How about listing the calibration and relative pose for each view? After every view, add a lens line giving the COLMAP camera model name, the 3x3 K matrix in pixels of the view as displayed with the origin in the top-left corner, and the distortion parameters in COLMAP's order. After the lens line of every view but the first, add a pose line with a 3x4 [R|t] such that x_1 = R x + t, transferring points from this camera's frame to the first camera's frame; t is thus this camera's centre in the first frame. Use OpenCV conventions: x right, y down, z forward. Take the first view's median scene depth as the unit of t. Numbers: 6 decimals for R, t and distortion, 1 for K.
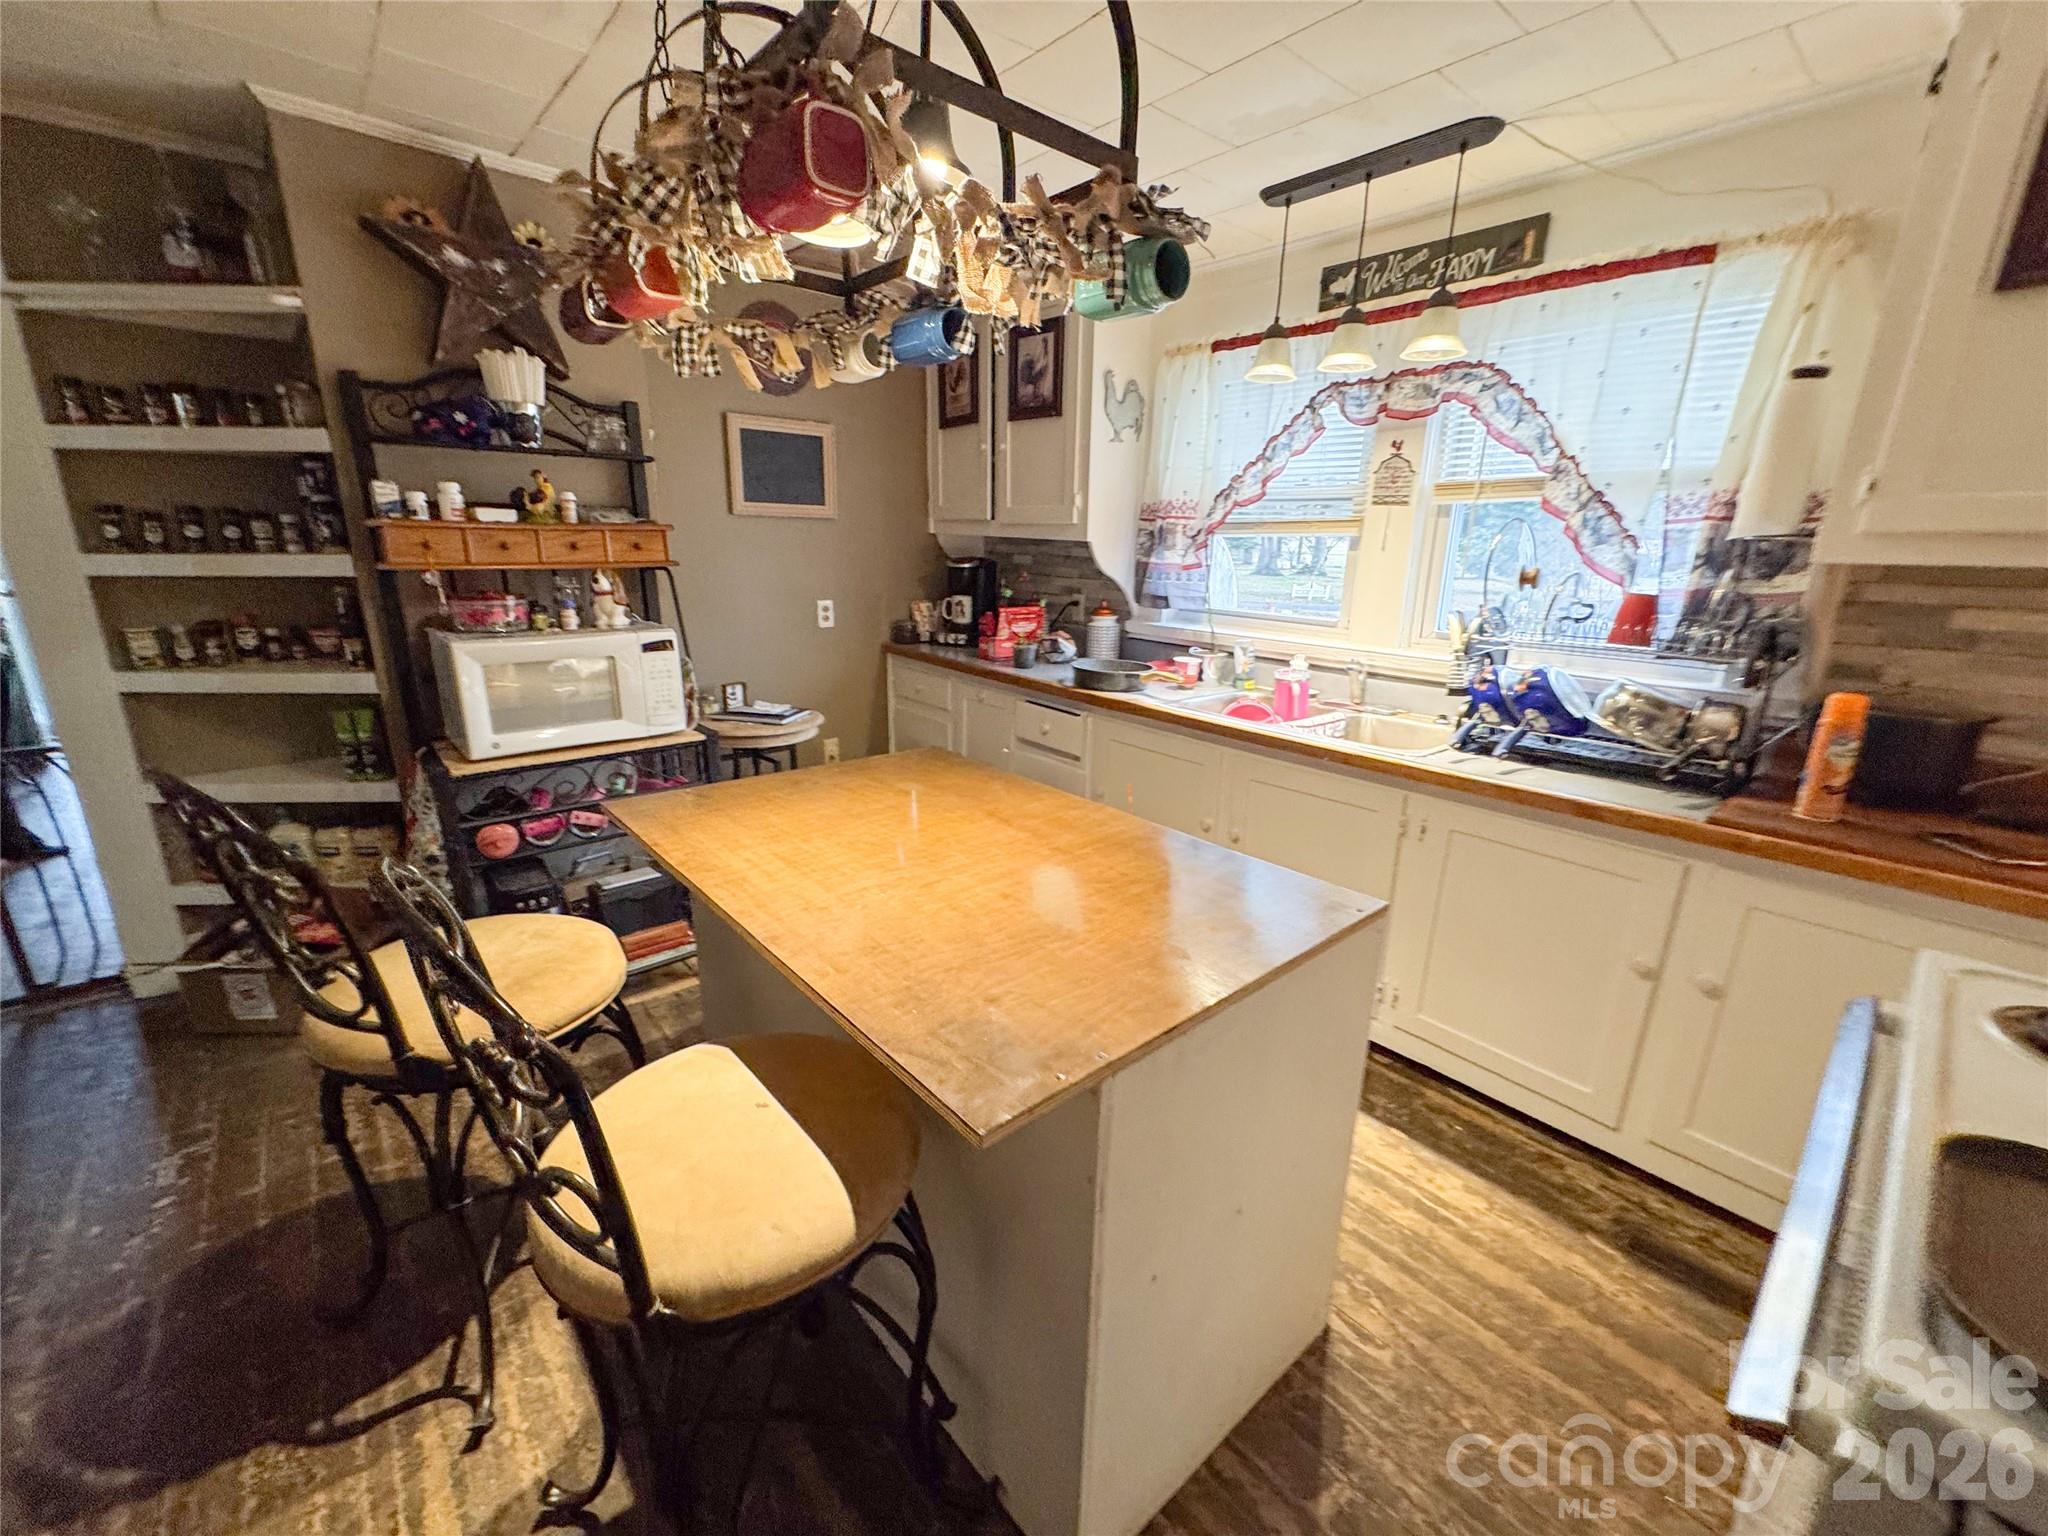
lens RADIAL K [[822.0, 0, 1029.8], [0, 822.0, 772.4], [0, 0, 1]] dist [0.001723, 0.000037]
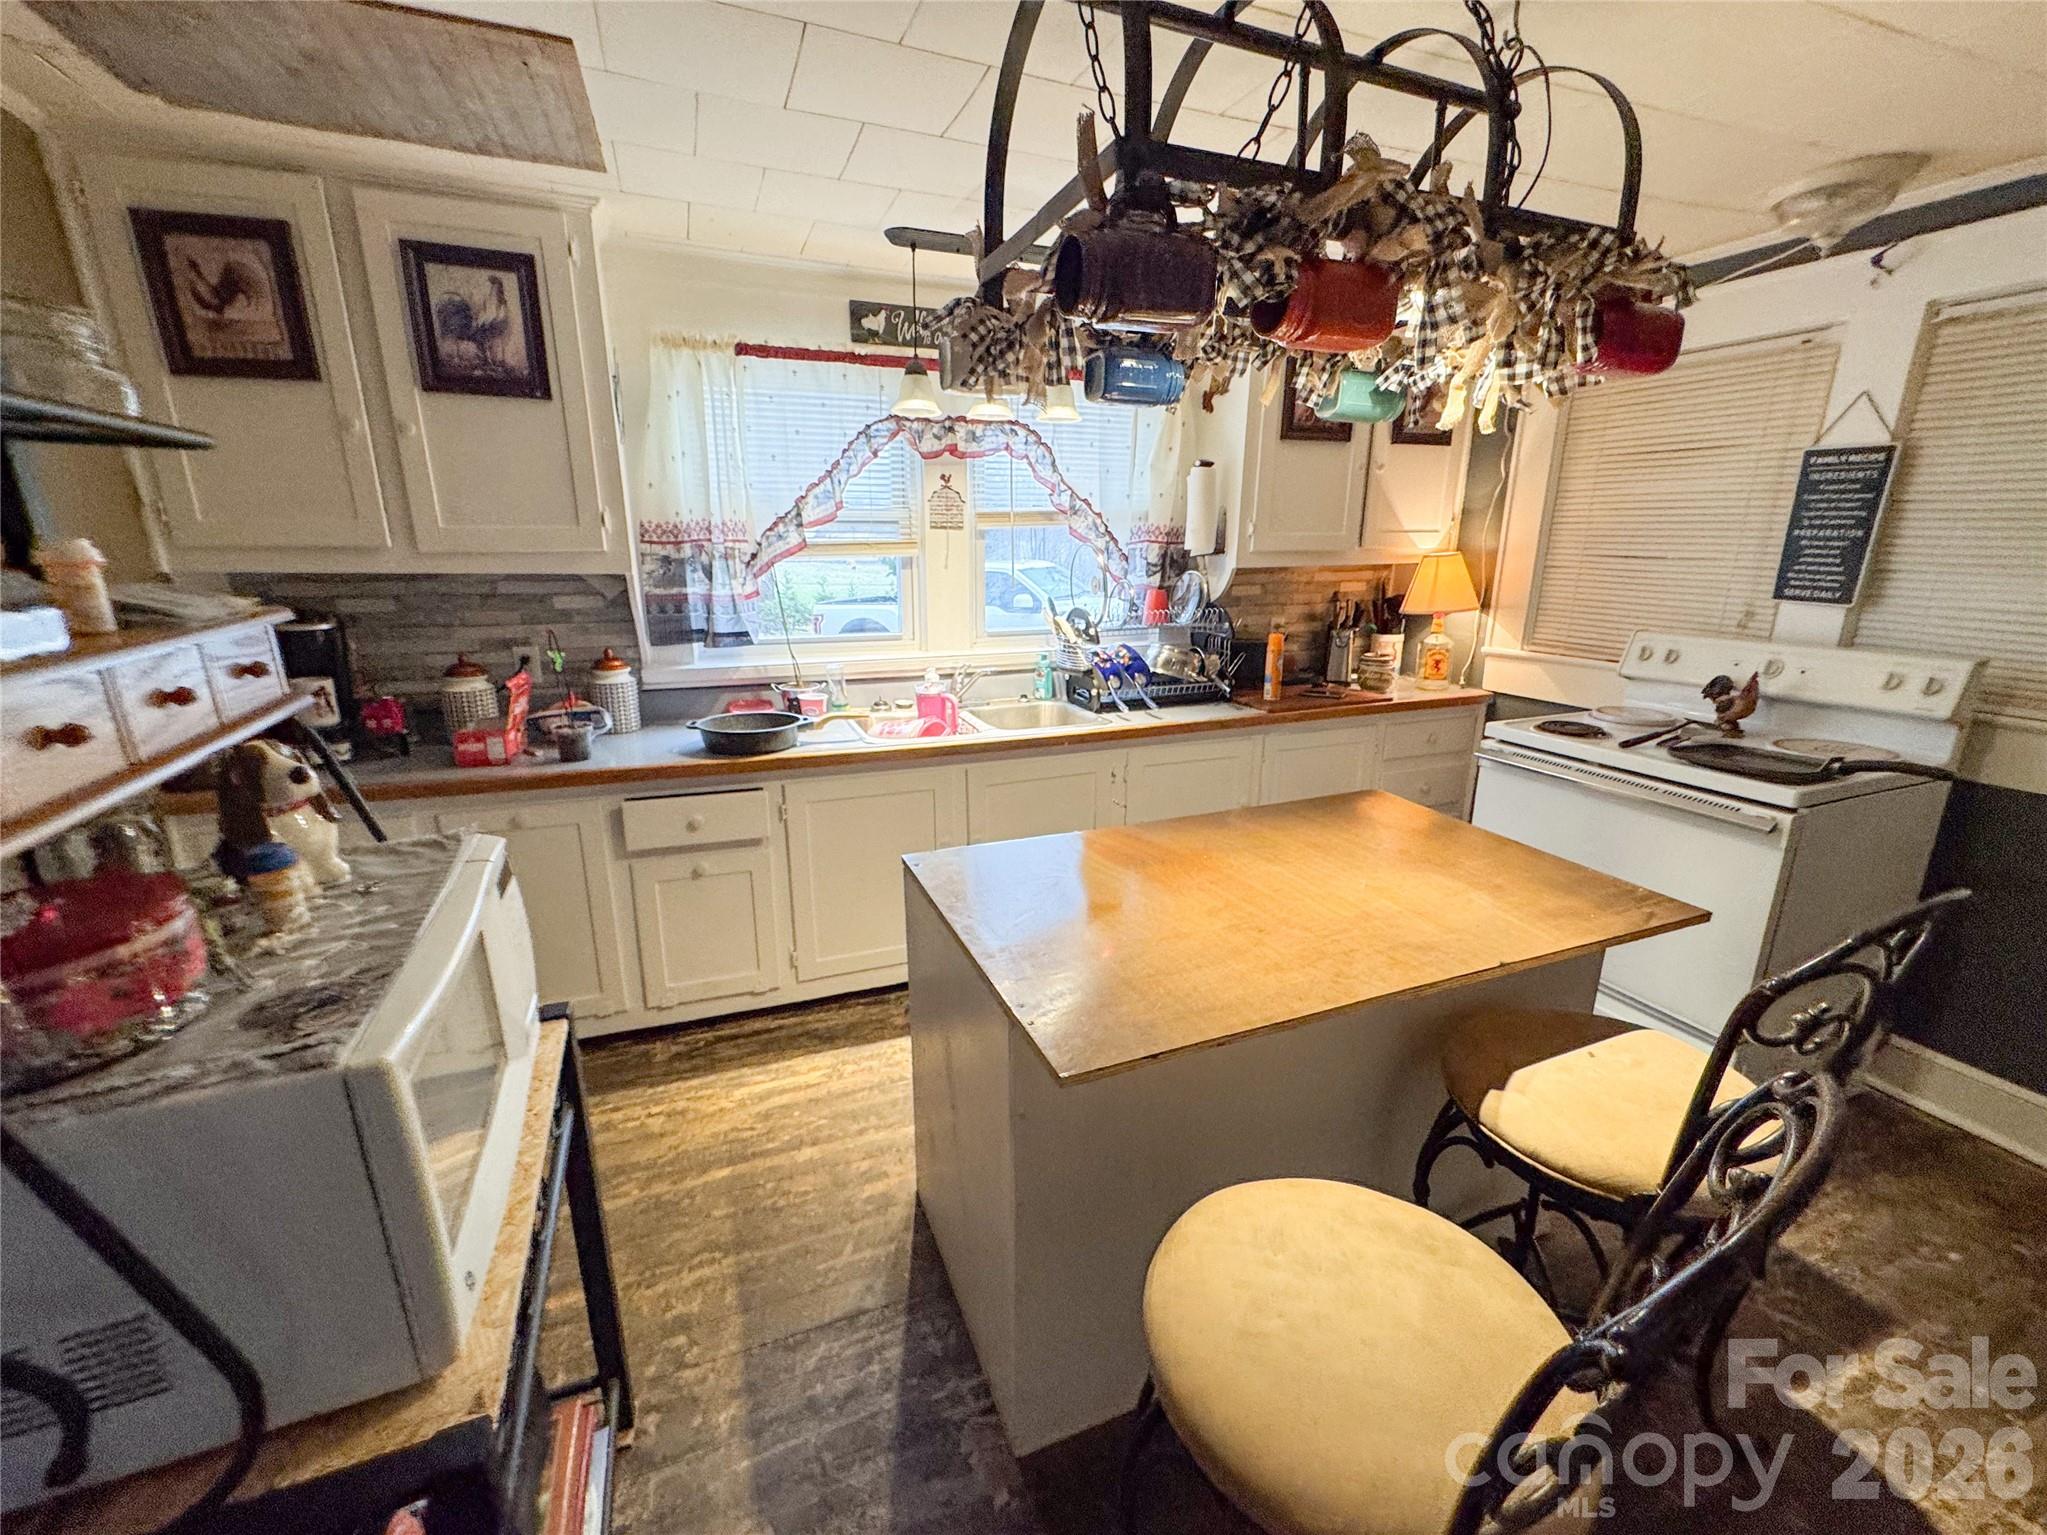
lens RADIAL K [[821.6, 0, 1023.1], [0, 821.6, 761.1], [0, 0, 1]] dist [0.001723, 0.000037]
pose [[0.341156, -0.265299, 0.901792, -0.636355], [0.266890, 0.947204, 0.177692, -0.187966], [-0.901323, 0.180059, 0.393950, 0.493675]]
